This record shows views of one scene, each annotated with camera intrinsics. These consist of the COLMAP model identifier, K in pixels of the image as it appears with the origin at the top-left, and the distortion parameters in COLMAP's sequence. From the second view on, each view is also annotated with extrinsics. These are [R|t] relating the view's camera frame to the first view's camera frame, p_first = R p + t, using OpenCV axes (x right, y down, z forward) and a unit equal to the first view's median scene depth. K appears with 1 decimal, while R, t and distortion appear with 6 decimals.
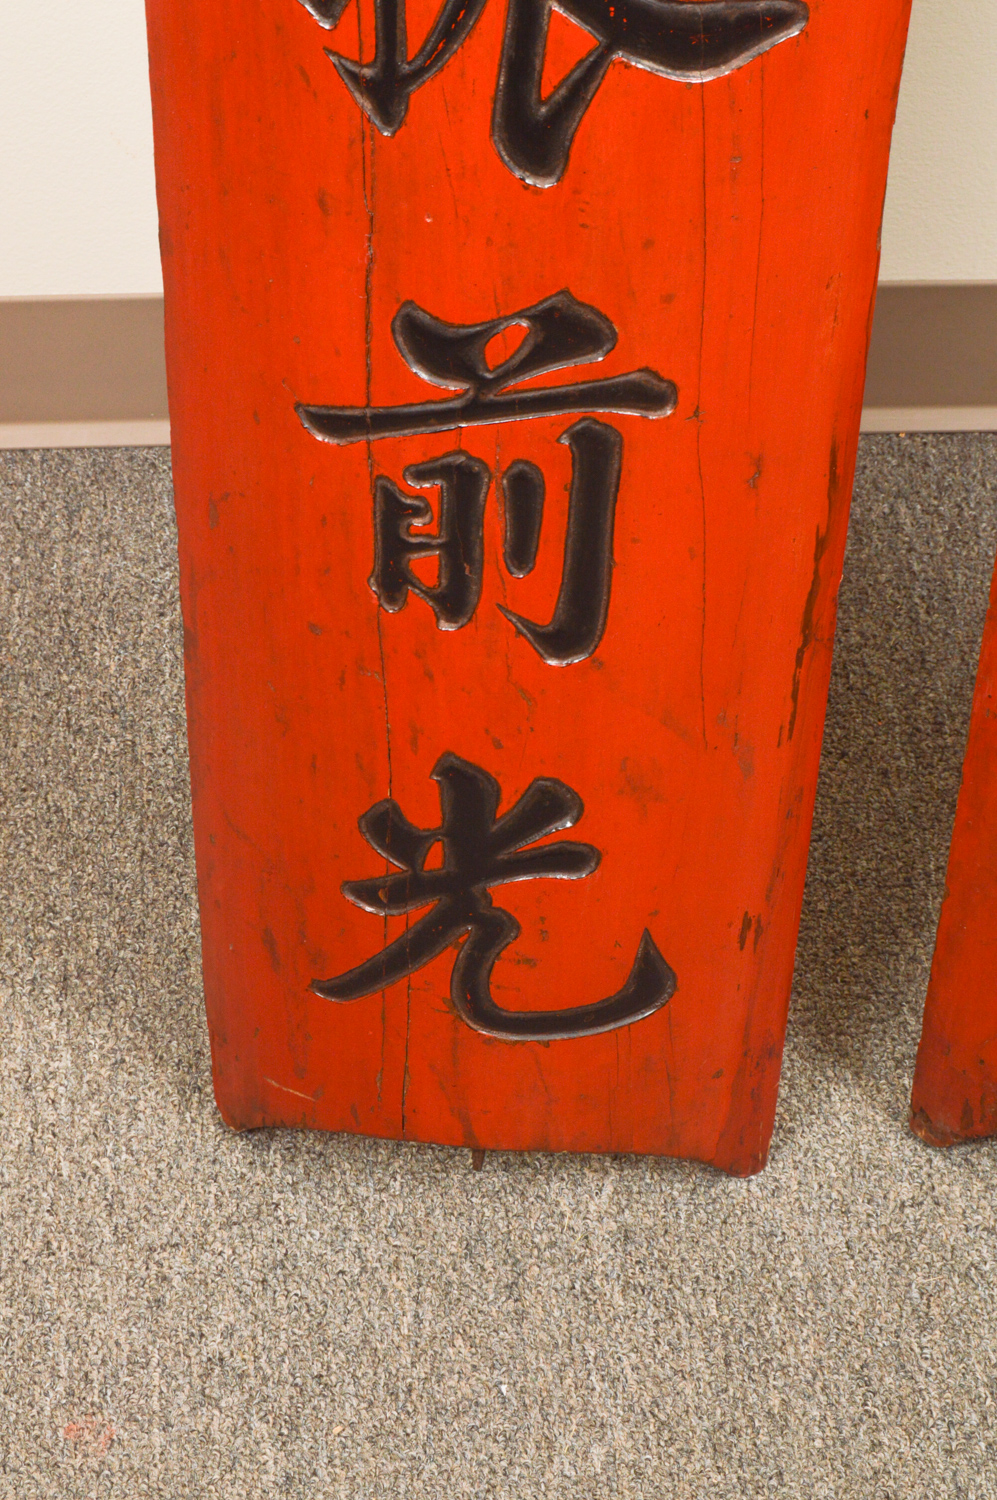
lens RADIAL K [[3322.7, 0, 495.0], [0, 3322.7, 752.0], [0, 0, 1]] dist [-0.029350, 0.000000]
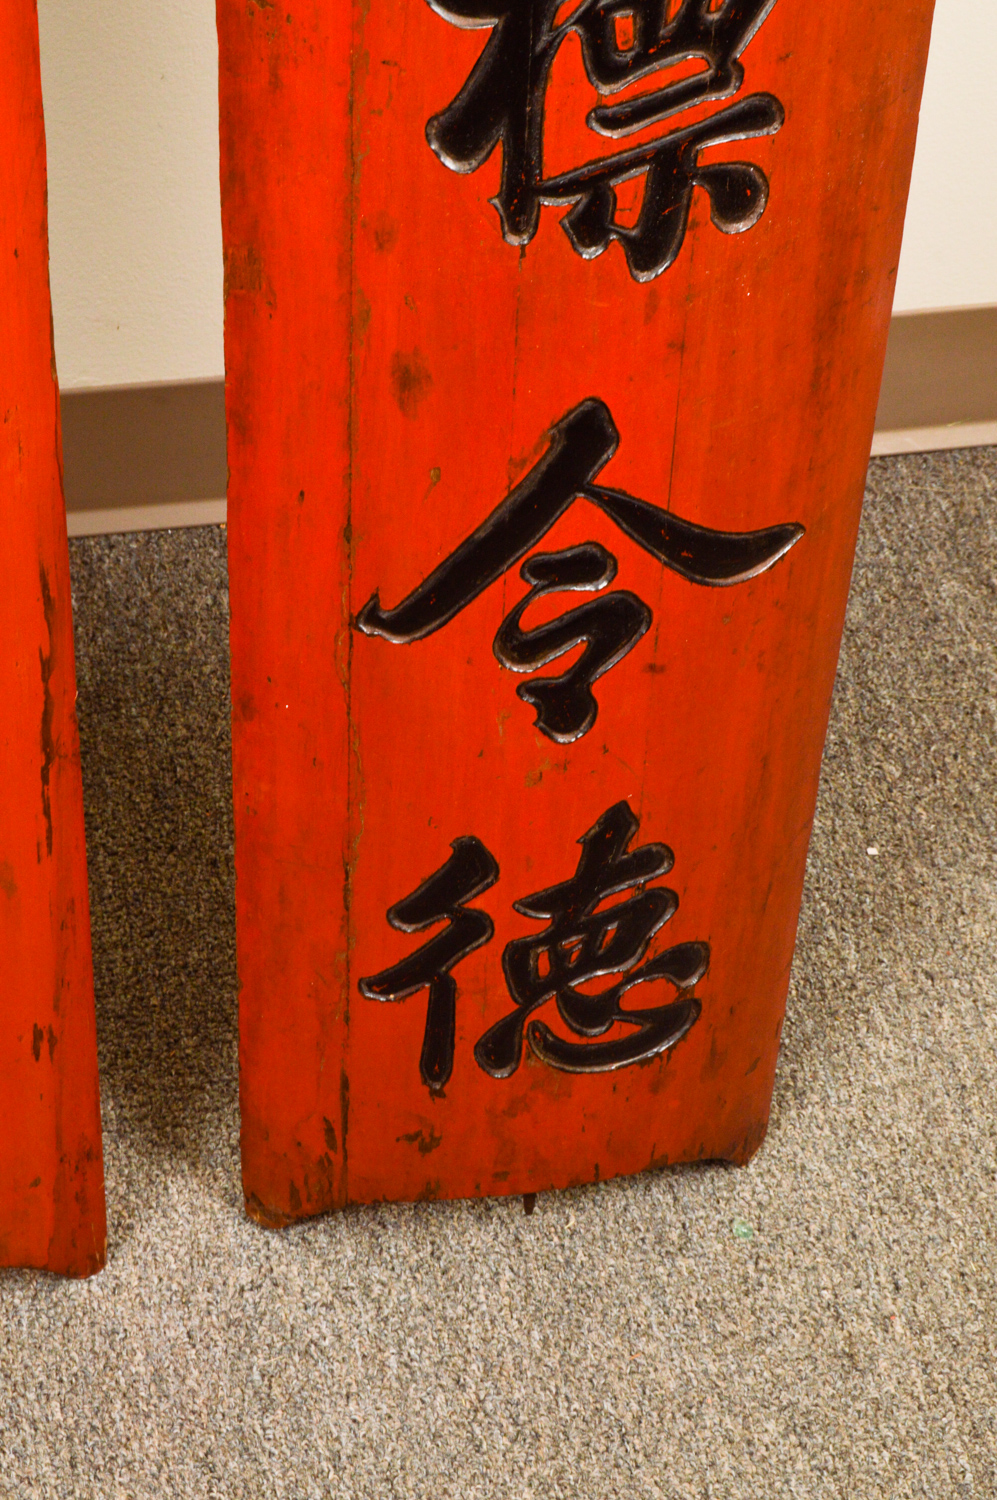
lens RADIAL K [[3322.7, 0, 499.5], [0, 3322.7, 752.1], [0, 0, 1]] dist [-0.029350, 0.000000]
pose [[0.988836, -0.084743, 0.122566, 0.092953], [0.086328, 0.996237, -0.007669, -0.013772], [-0.121455, 0.018164, 0.992431, -0.025194]]
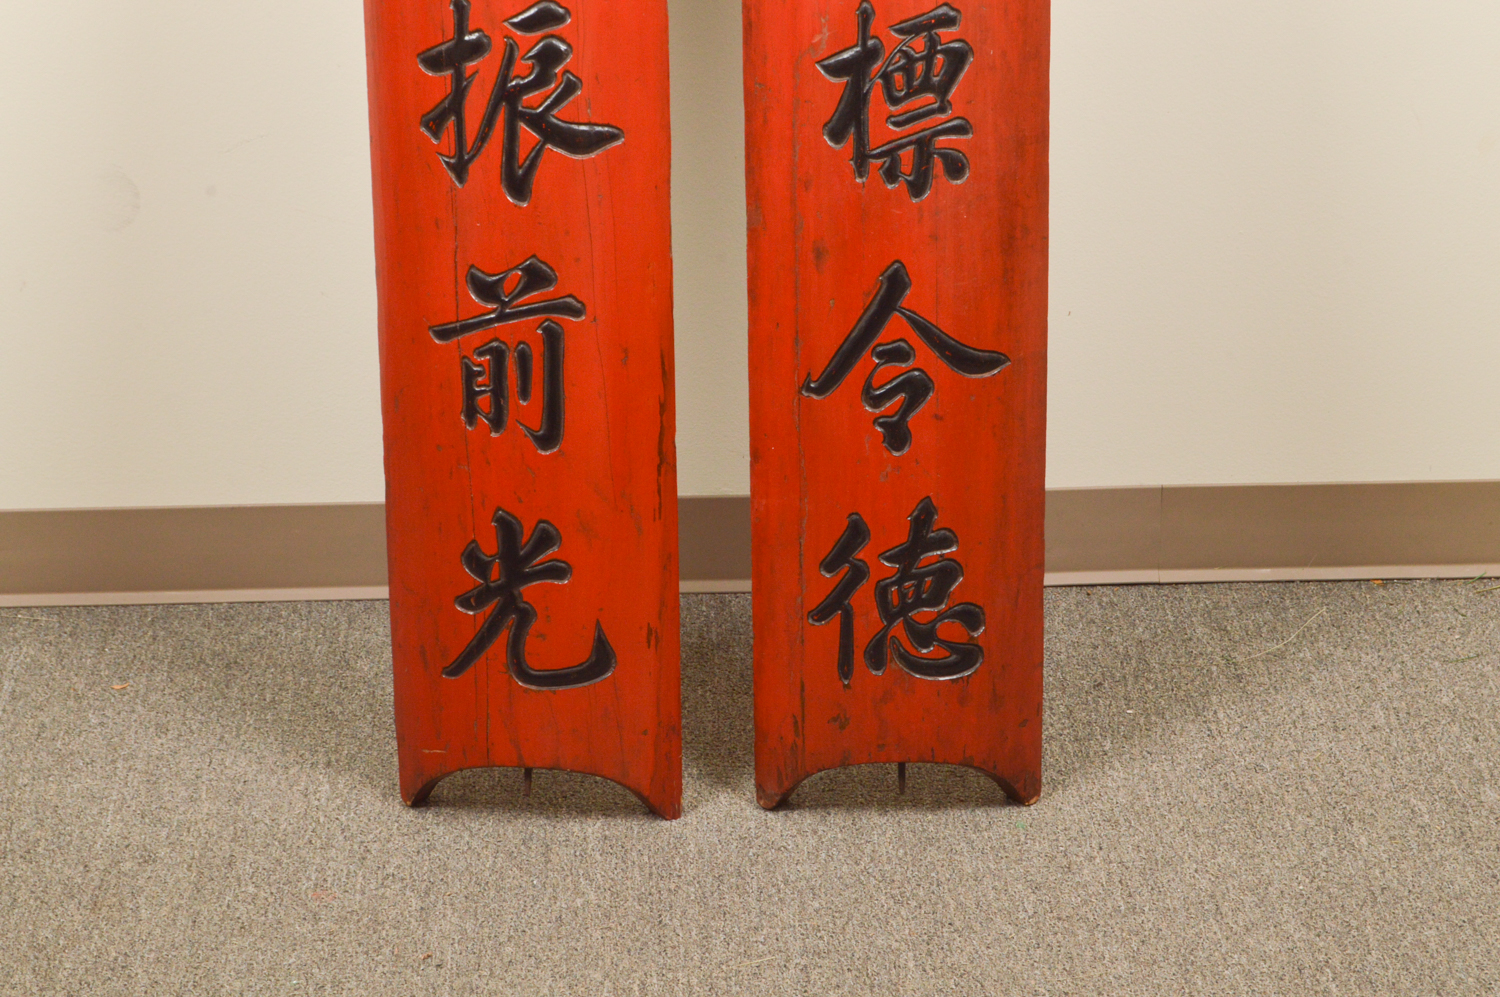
lens RADIAL K [[3495.4, 0, 754.4], [0, 3495.4, 506.7], [0, 0, 1]] dist [-0.033798, 0.000000]
pose [[0.998755, -0.024556, -0.043421, 0.225682], [0.000983, 0.879962, -0.475044, 0.970262], [0.049874, 0.474410, 0.878890, -0.910338]]
